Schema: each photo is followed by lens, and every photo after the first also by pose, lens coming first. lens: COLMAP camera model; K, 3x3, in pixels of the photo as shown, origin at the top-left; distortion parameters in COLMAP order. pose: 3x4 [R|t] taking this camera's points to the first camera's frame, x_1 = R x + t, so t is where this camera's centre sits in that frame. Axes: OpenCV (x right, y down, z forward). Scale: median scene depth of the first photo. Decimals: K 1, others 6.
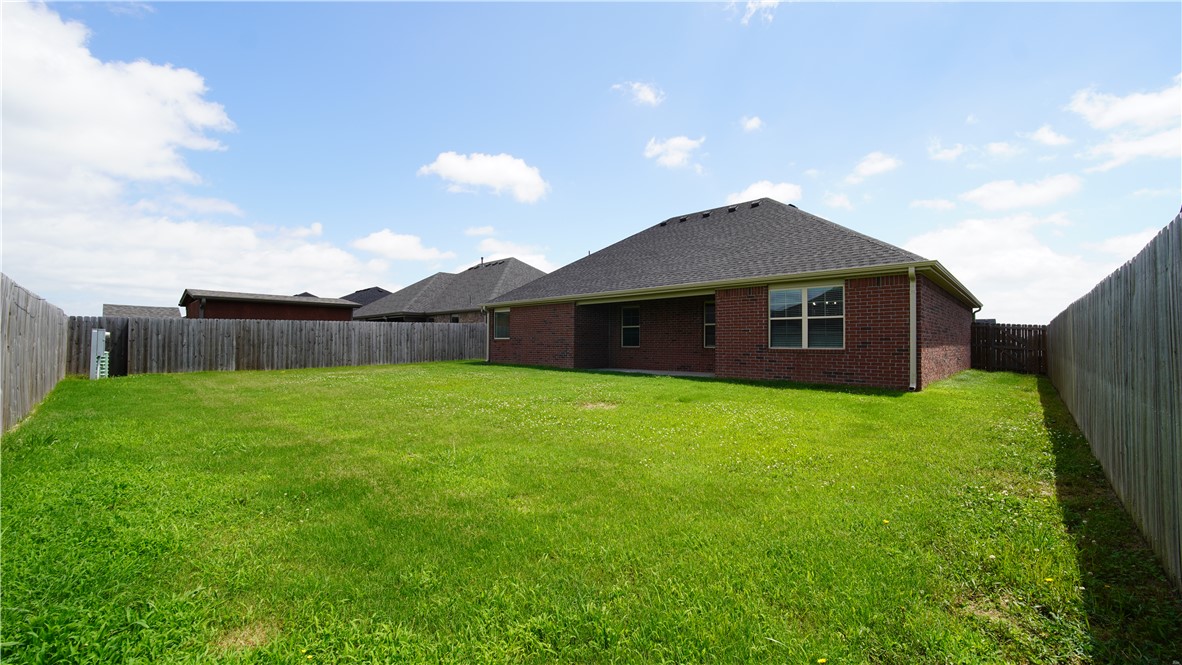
lens RADIAL K [[468.1, 0, 595.7], [0, 468.1, 333.5], [0, 0, 1]] dist [-0.016944, 0.000146]
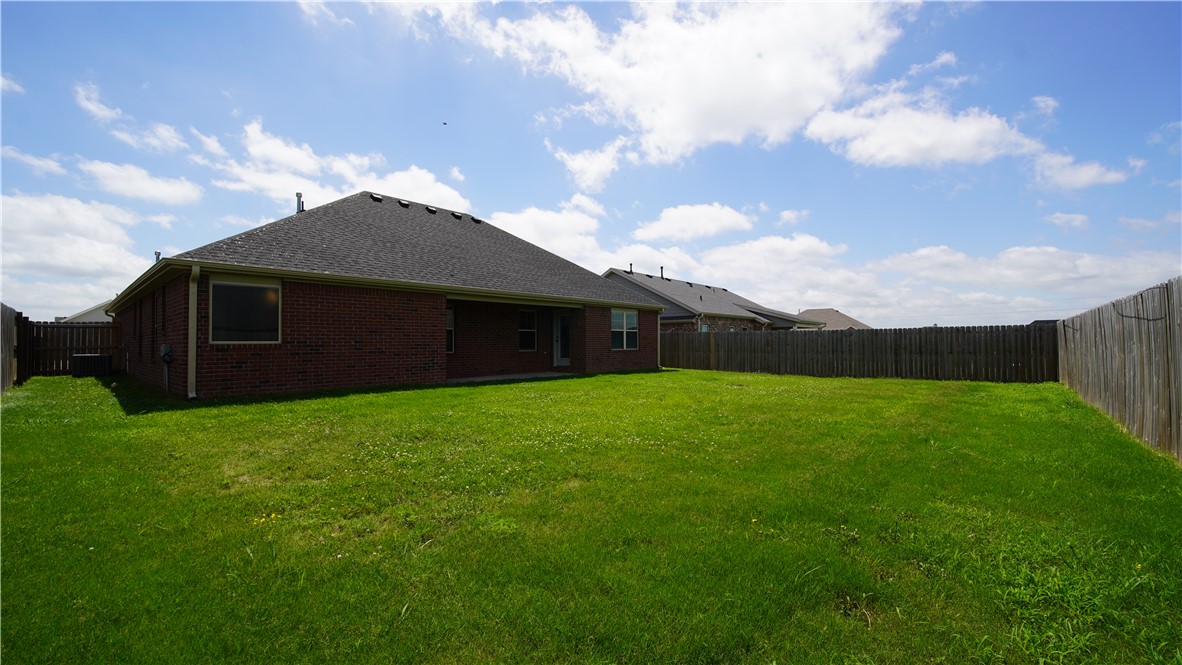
lens RADIAL K [[468.1, 0, 595.7], [0, 468.1, 333.5], [0, 0, 1]] dist [-0.016944, 0.000146]
pose [[-0.026230, 0.023836, 0.999372, -1.006329], [-0.007936, 0.999679, -0.024052, 0.014298], [-0.999624, -0.008562, -0.026032, 1.009419]]
